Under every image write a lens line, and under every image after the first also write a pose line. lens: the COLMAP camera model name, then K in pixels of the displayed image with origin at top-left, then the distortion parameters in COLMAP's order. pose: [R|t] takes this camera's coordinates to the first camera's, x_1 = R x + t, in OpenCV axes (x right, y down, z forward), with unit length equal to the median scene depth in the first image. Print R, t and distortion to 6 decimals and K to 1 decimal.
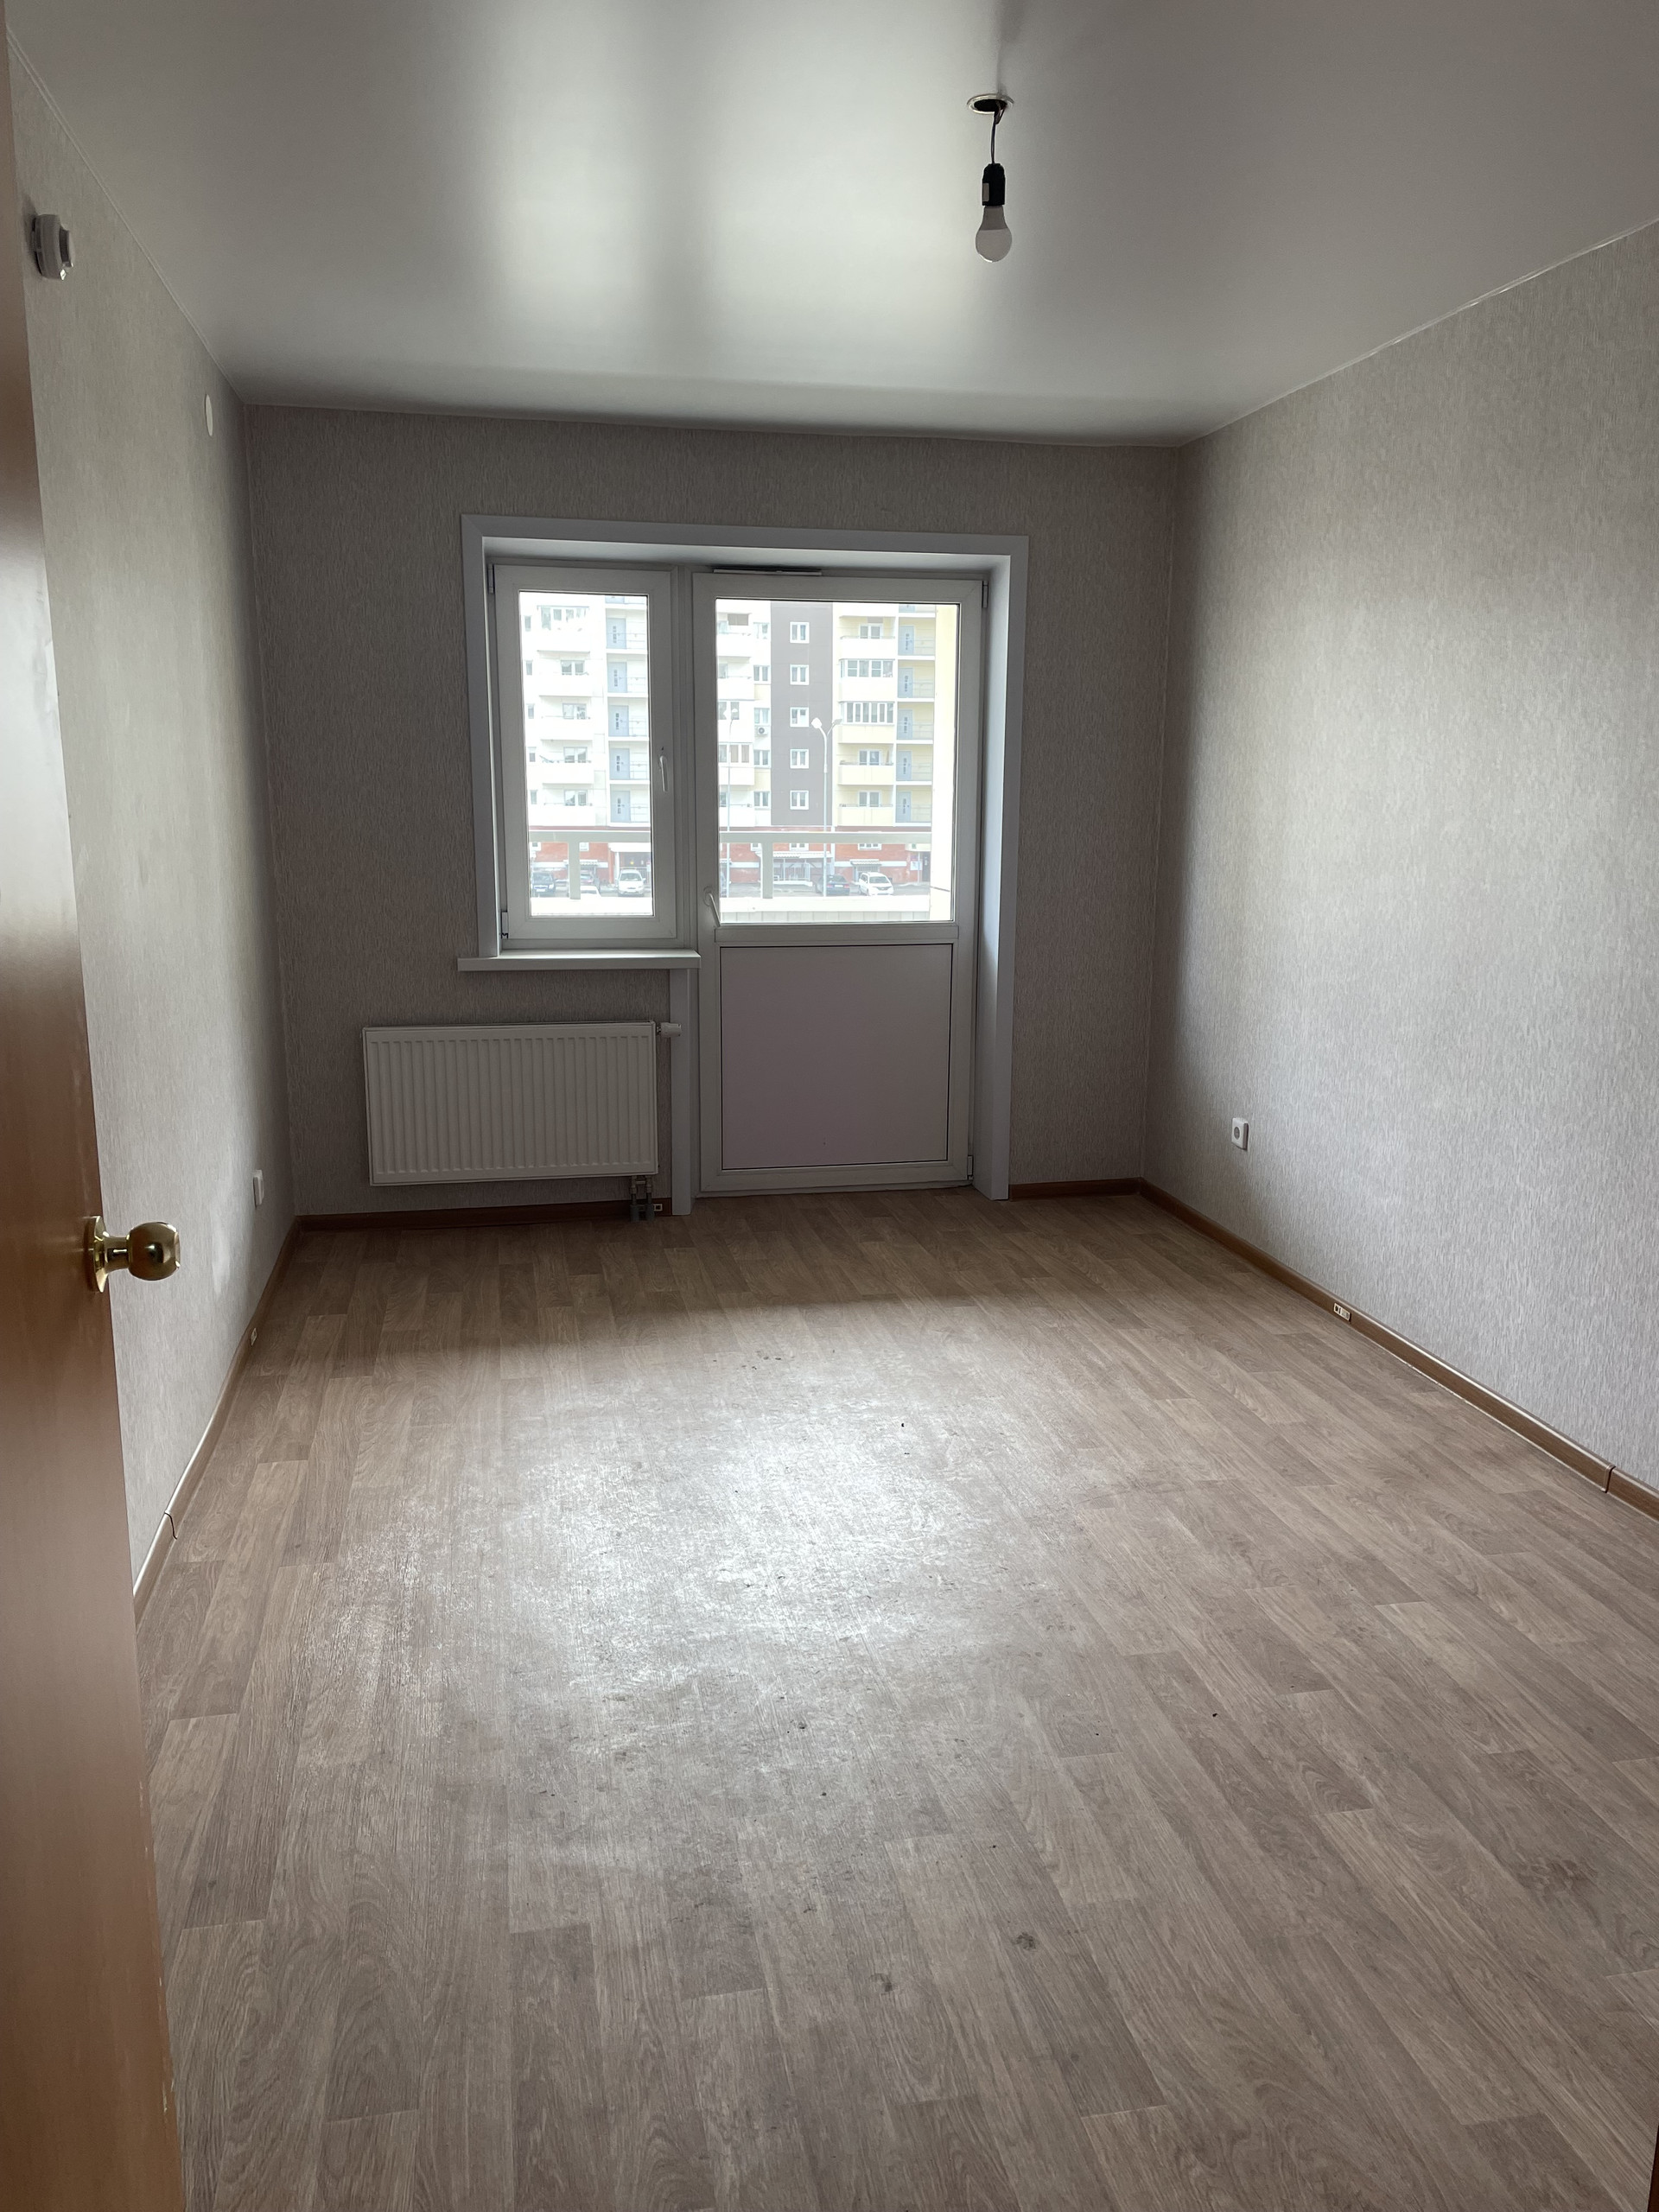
lens RADIAL K [[1685.5, 0, 832.3], [0, 1685.5, 1106.8], [0, 0, 1]] dist [0.059330, 0.004792]
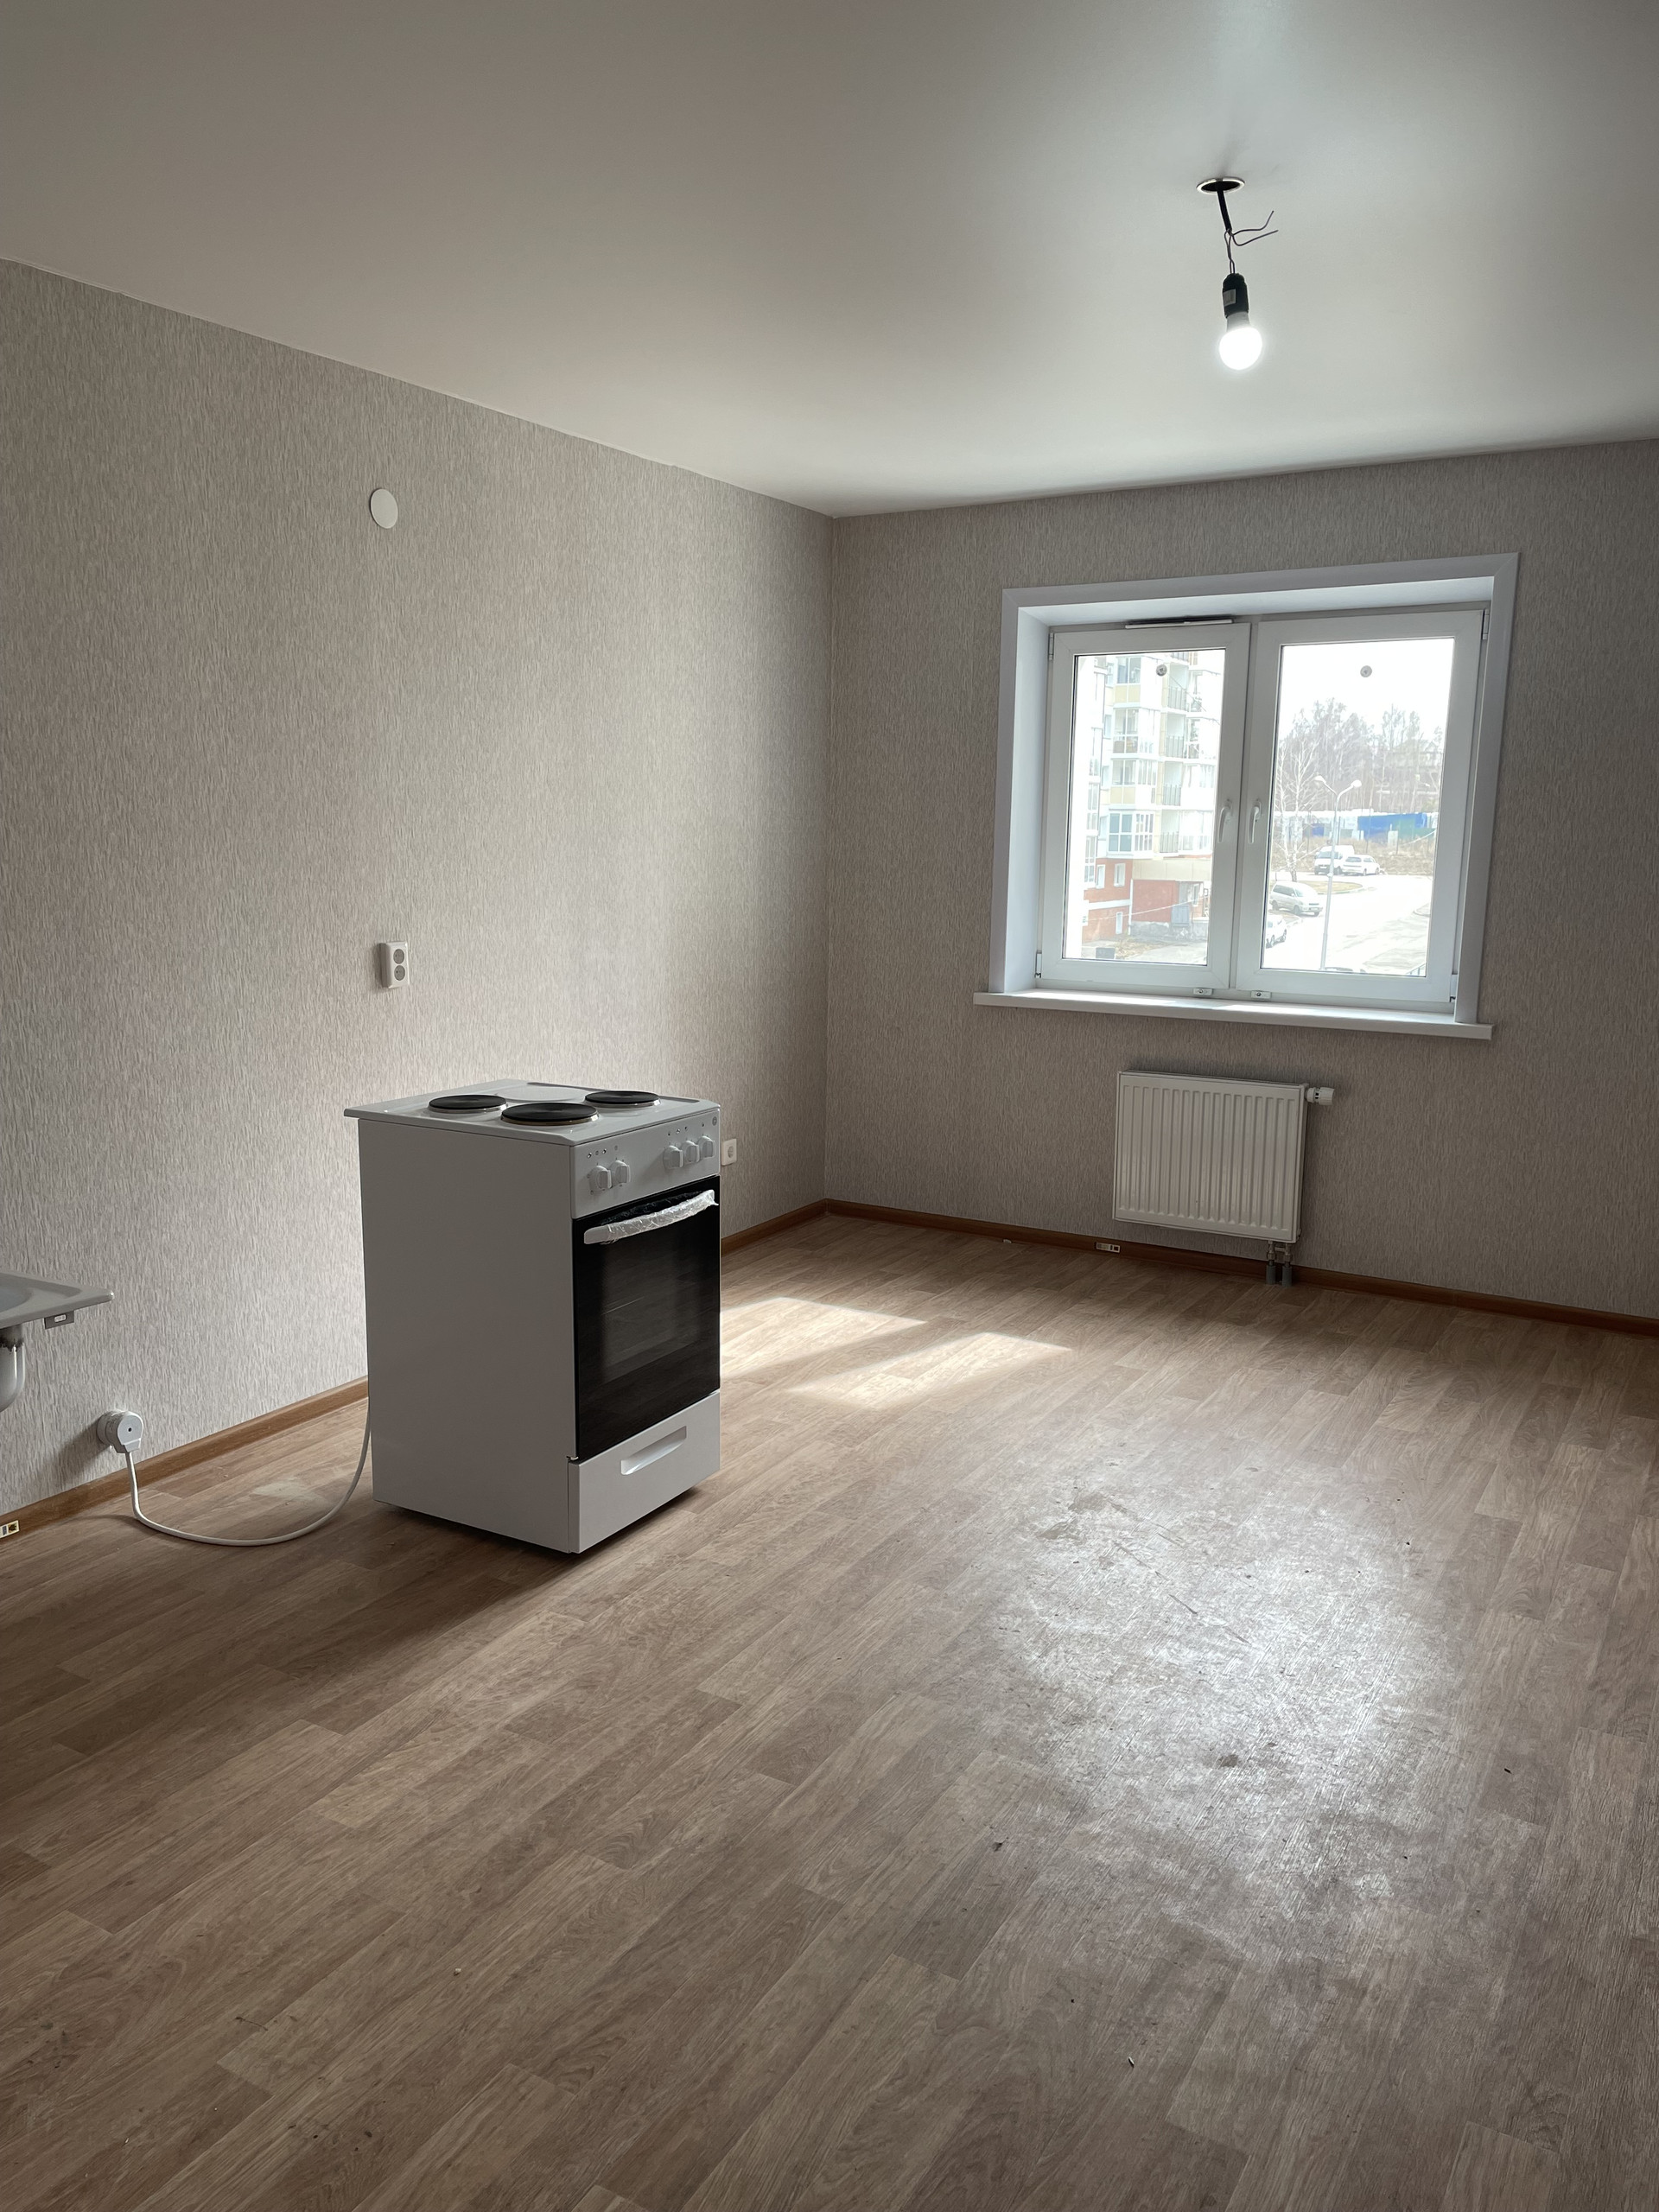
lens RADIAL K [[1685.5, 0, 846.9], [0, 1685.5, 1097.6], [0, 0, 1]] dist [0.059330, 0.004792]
pose [[0.749453, 0.114691, -0.652048, 0.662799], [-0.139215, 0.990161, 0.014151, -0.038791], [0.647256, 0.080169, 0.758046, 0.205578]]
